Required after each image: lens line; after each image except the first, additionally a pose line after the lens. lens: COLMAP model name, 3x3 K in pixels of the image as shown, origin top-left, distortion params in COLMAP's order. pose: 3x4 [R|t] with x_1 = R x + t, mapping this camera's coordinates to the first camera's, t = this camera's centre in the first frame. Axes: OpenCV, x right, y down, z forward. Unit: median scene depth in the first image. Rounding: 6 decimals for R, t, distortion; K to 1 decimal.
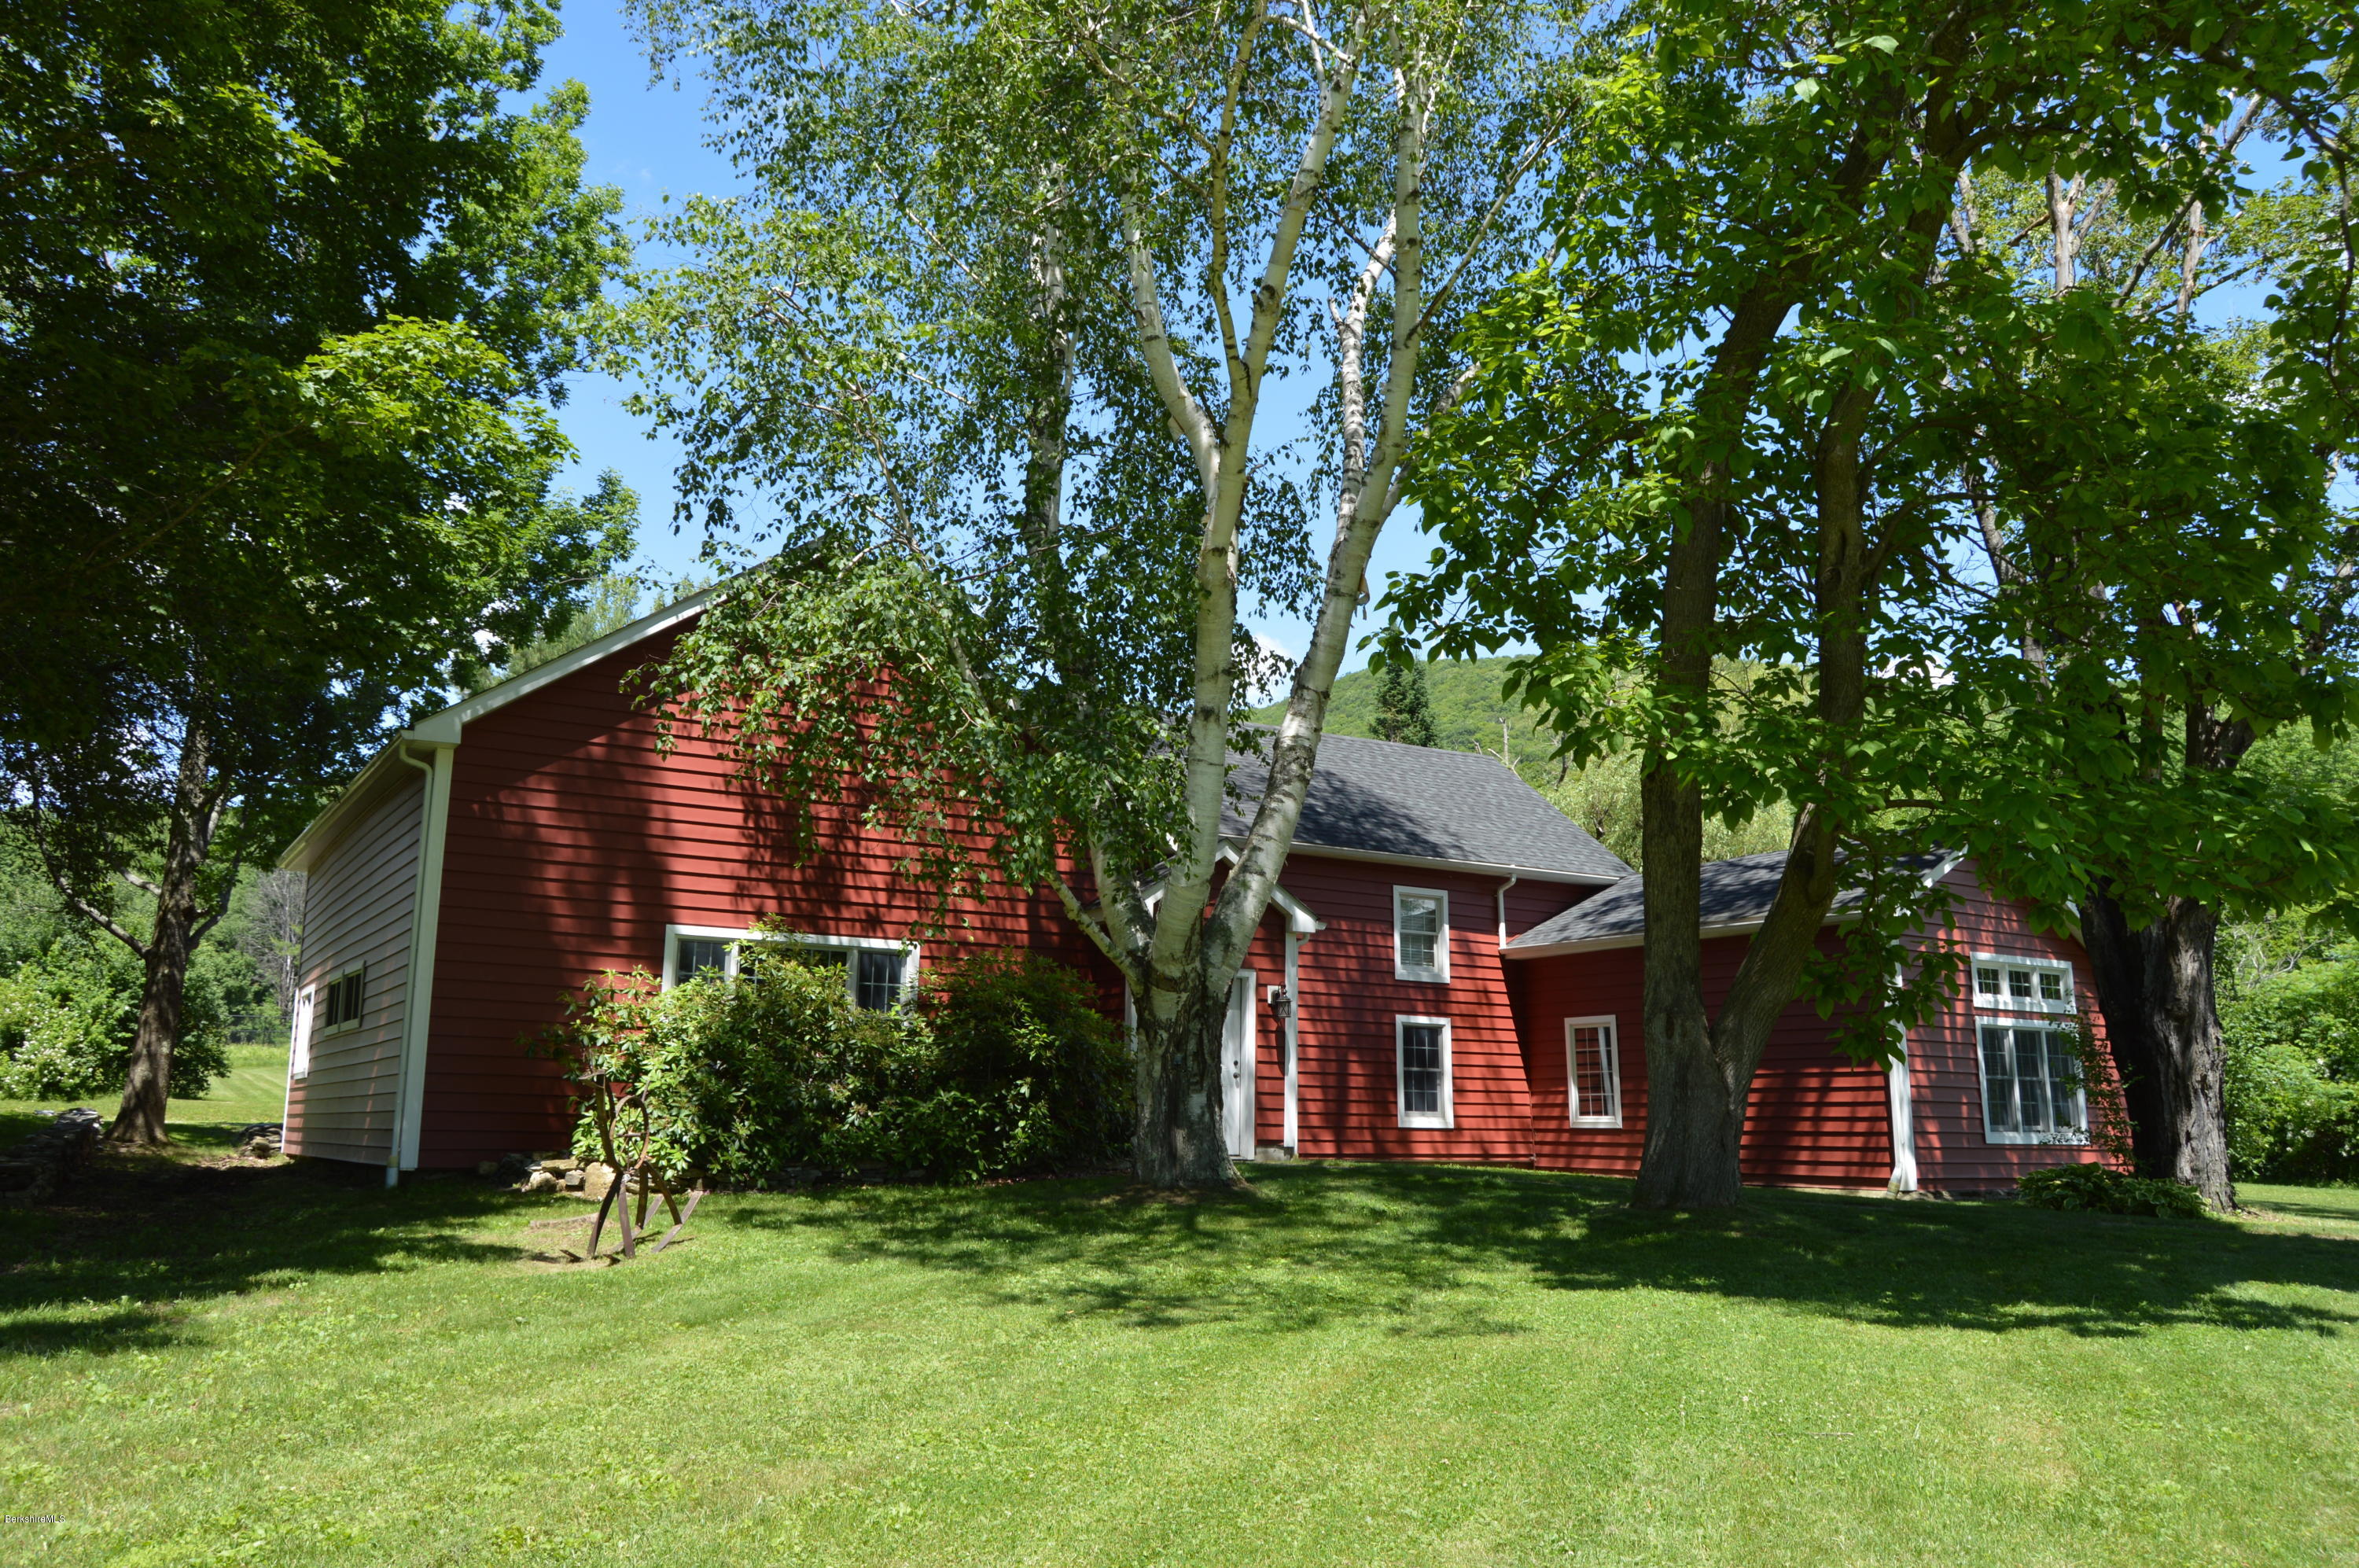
lens RADIAL K [[1830.8, 0, 1168.6], [0, 1830.8, 795.0], [0, 0, 1]] dist [-0.015203, 0.008961]
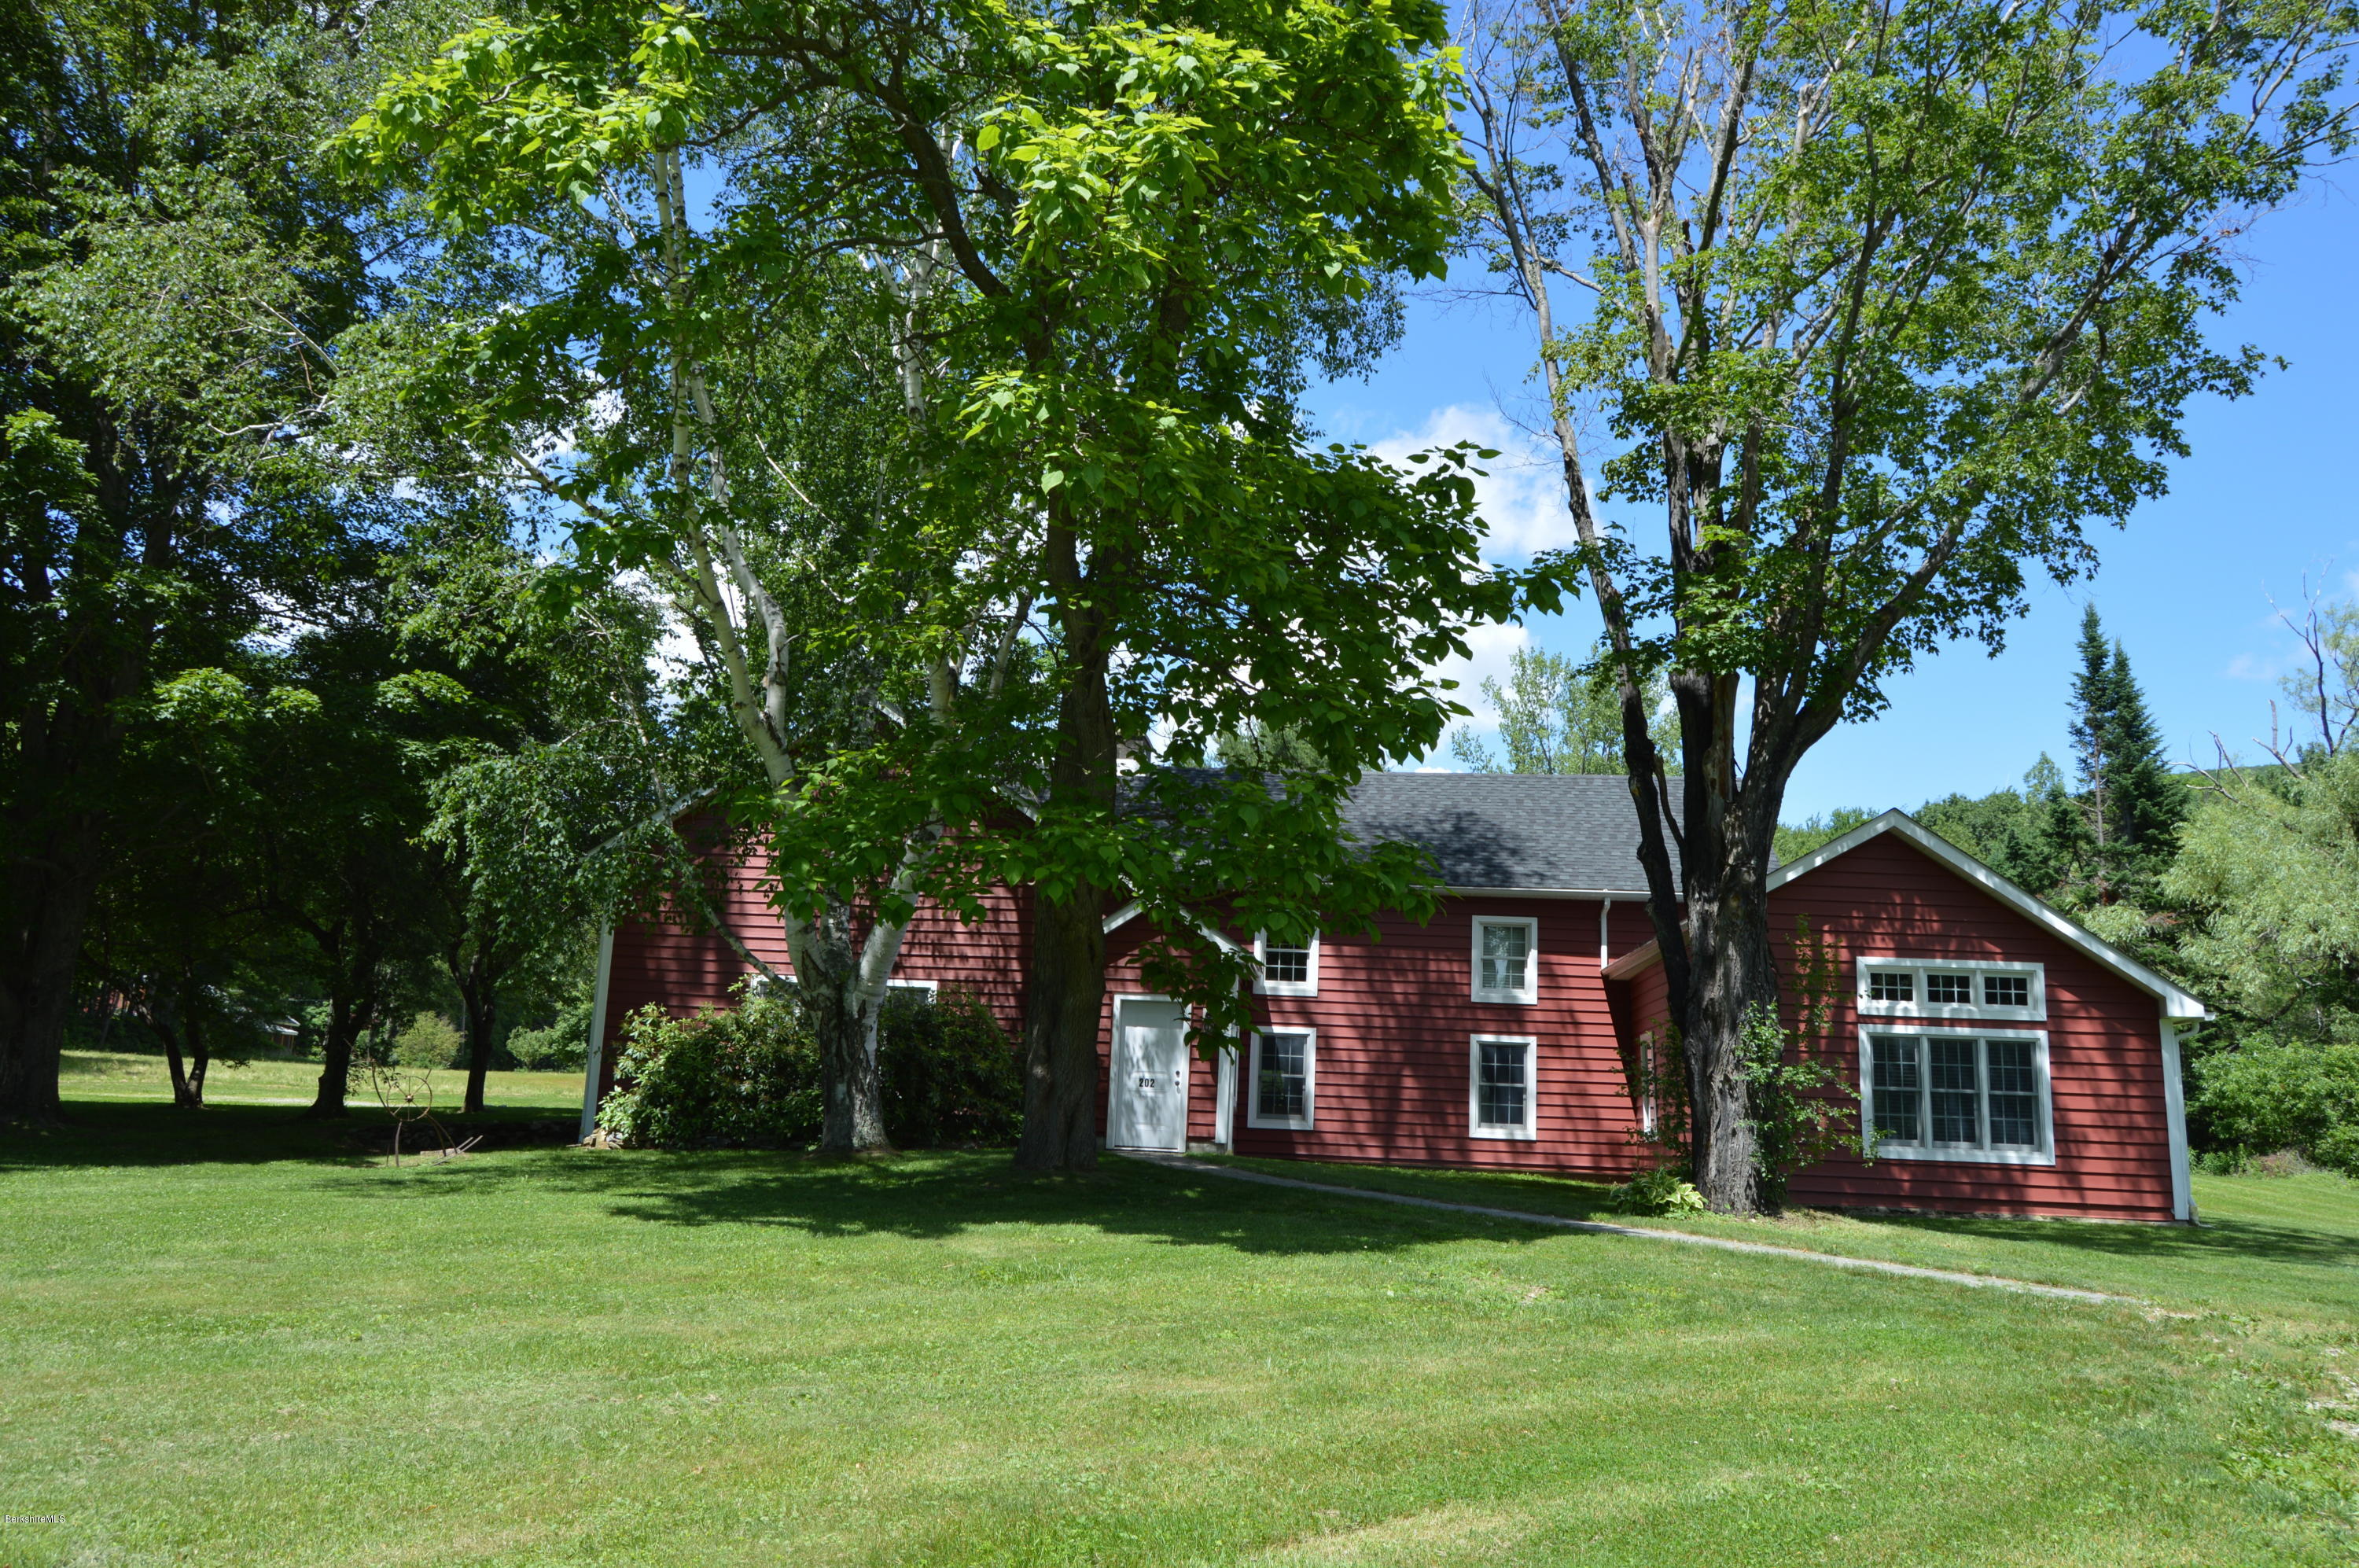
lens RADIAL K [[1830.8, 0, 1178.7], [0, 1830.8, 789.3], [0, 0, 1]] dist [-0.015203, 0.008961]
pose [[0.801704, -0.093962, -0.590290, 0.822693], [0.075985, 0.995576, -0.055276, 0.027972], [0.592872, -0.000539, 0.805296, 0.024792]]
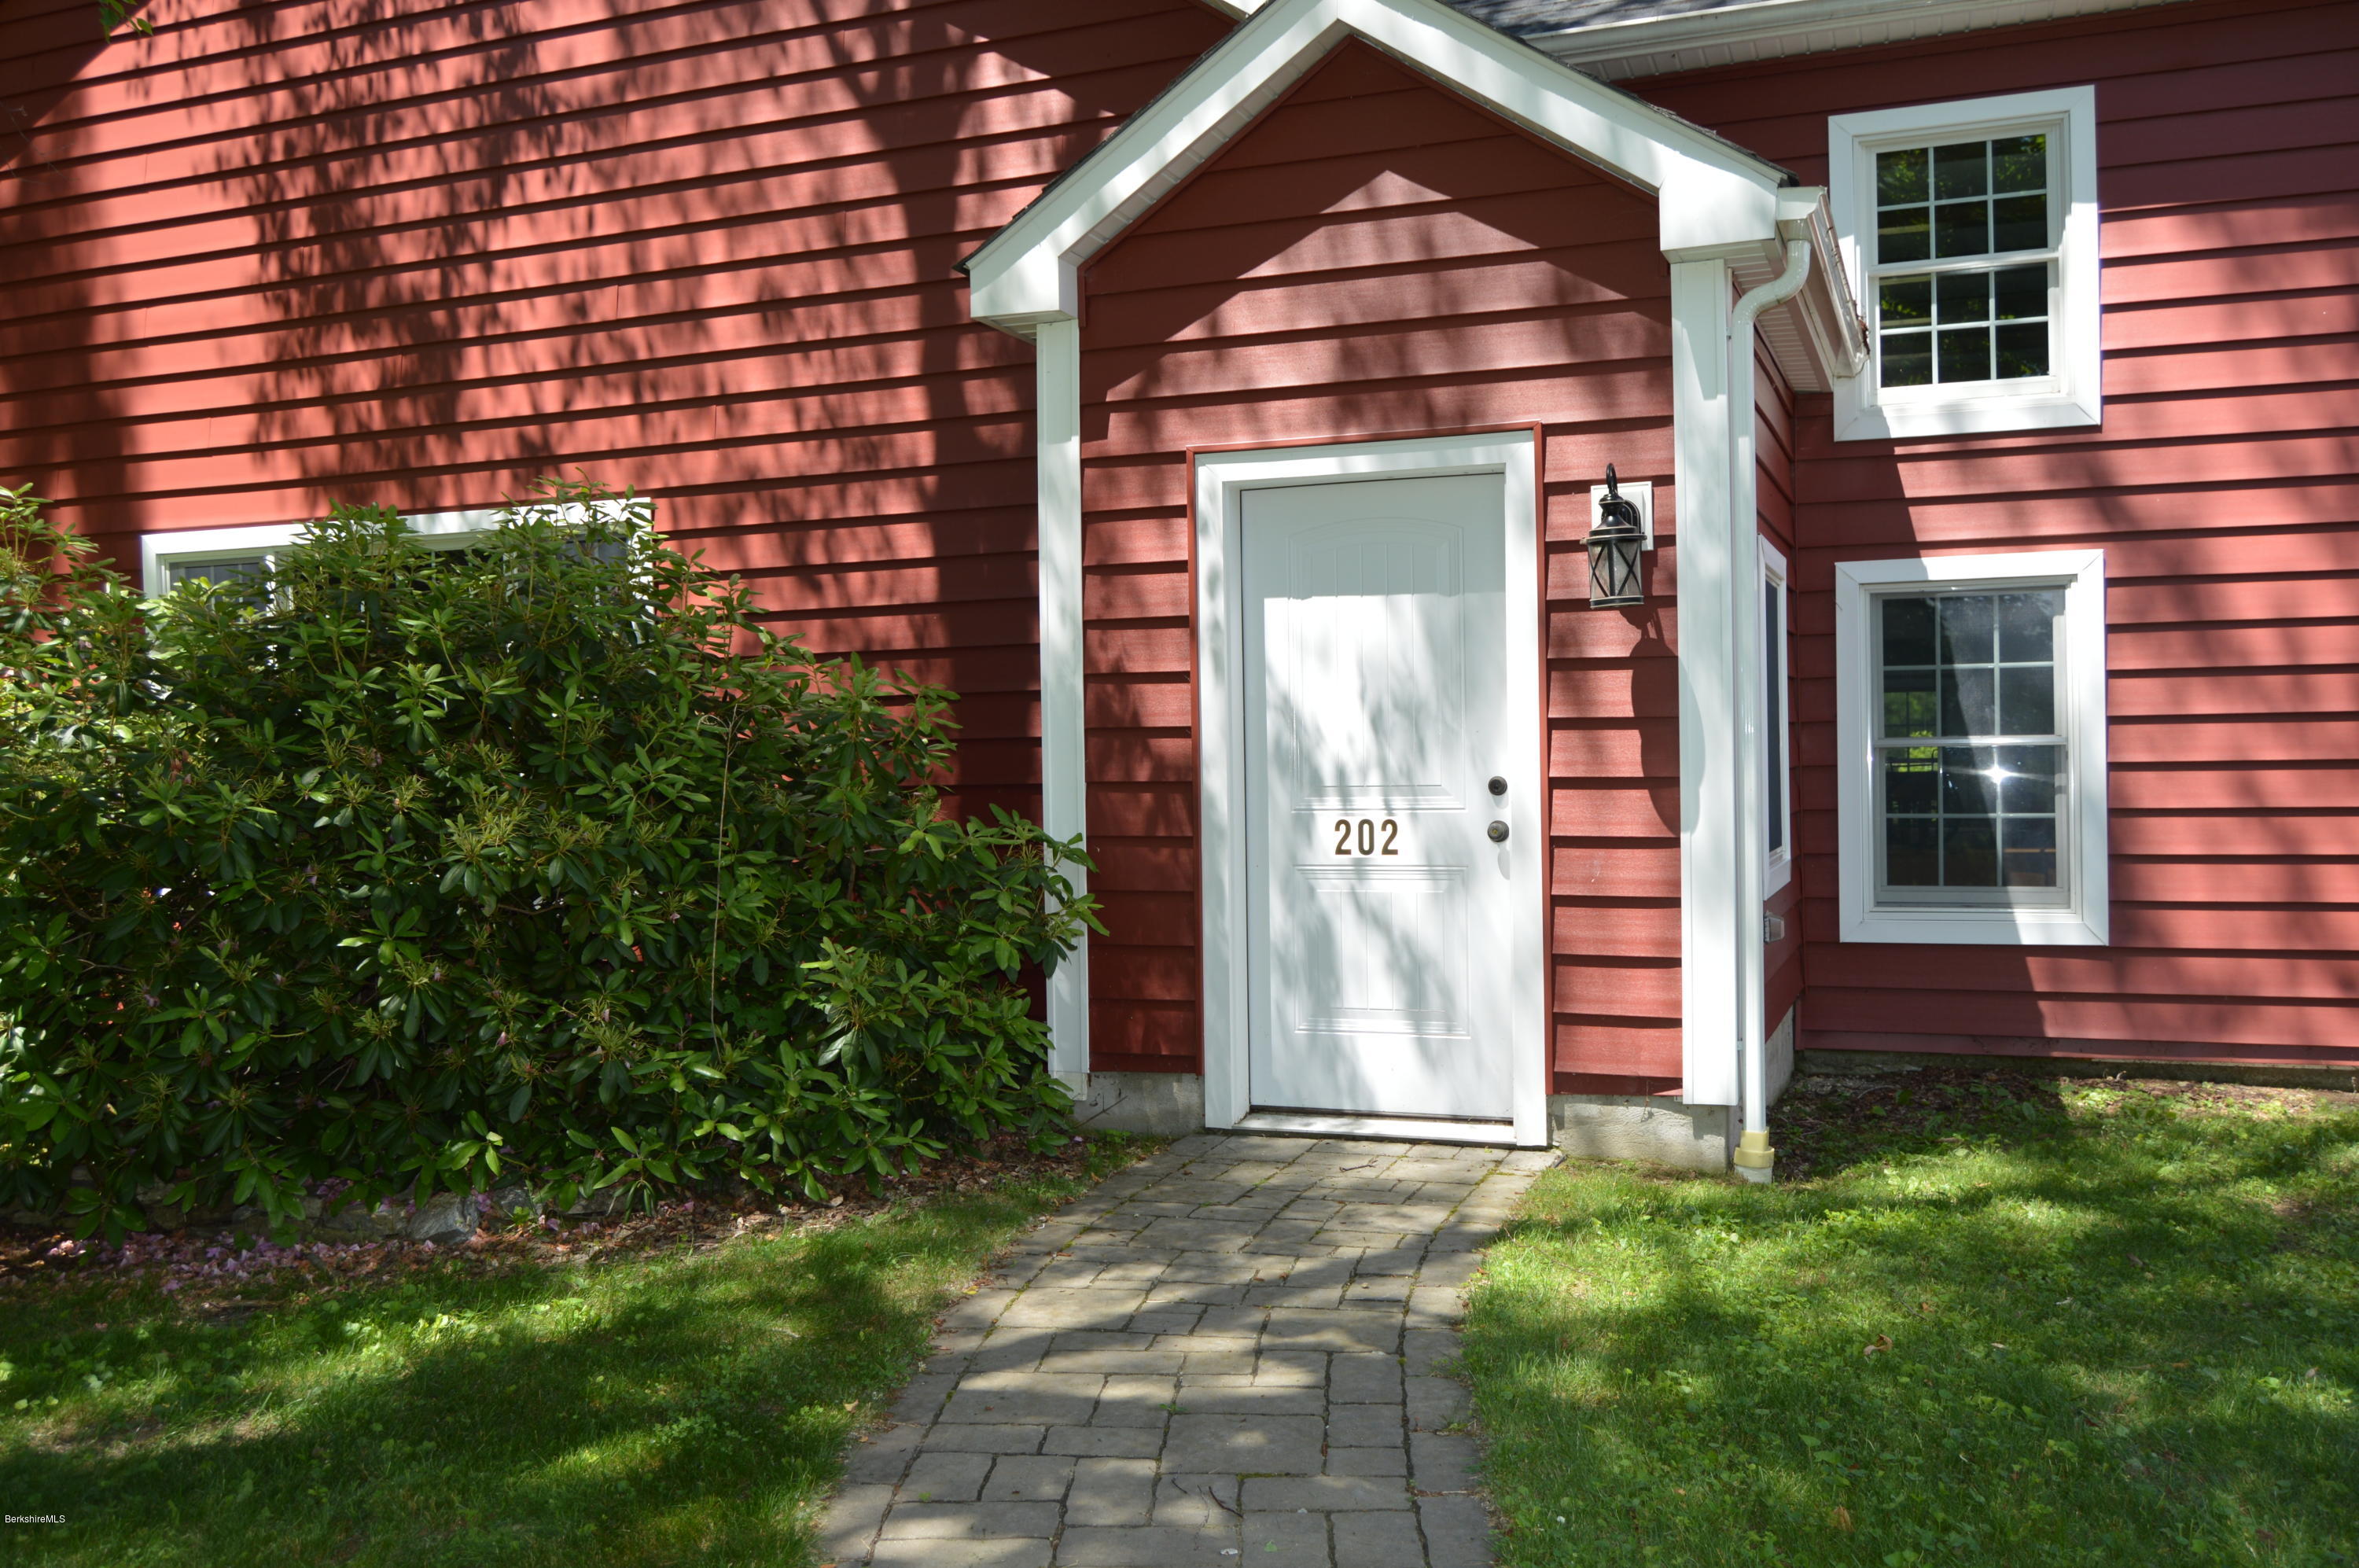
lens RADIAL K [[1984.3, 0, 1194.9], [0, 1984.3, 783.0], [0, 0, 1]] dist [-0.015805, -0.005699]
pose [[0.607904, -0.009685, -0.793951, 0.259171], [0.168122, 0.978824, 0.116785, 0.110650], [0.776007, -0.204475, 0.596659, 0.840873]]
